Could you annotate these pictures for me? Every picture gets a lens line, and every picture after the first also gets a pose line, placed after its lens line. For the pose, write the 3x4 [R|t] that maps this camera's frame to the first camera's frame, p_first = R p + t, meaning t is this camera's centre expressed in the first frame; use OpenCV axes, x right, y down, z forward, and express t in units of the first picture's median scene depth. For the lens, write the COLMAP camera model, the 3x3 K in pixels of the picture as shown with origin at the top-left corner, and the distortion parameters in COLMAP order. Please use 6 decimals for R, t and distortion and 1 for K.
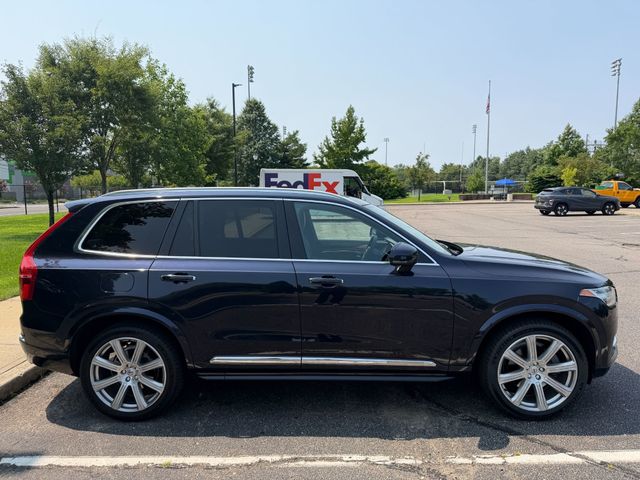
lens RADIAL K [[452.8, 0, 321.5], [0, 452.8, 239.9], [0, 0, 1]] dist [0.010622, -0.012480]
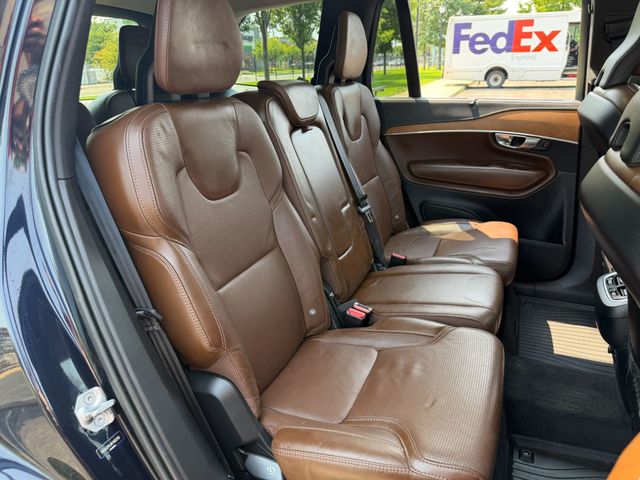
lens RADIAL K [[452.8, 0, 319.8], [0, 452.8, 239.5], [0, 0, 1]] dist [0.010622, -0.012480]
pose [[0.927579, 0.105758, -0.358348, -0.022313], [-0.005686, 0.962988, 0.269485, -0.001661], [0.373585, -0.247931, 0.893848, 0.139076]]
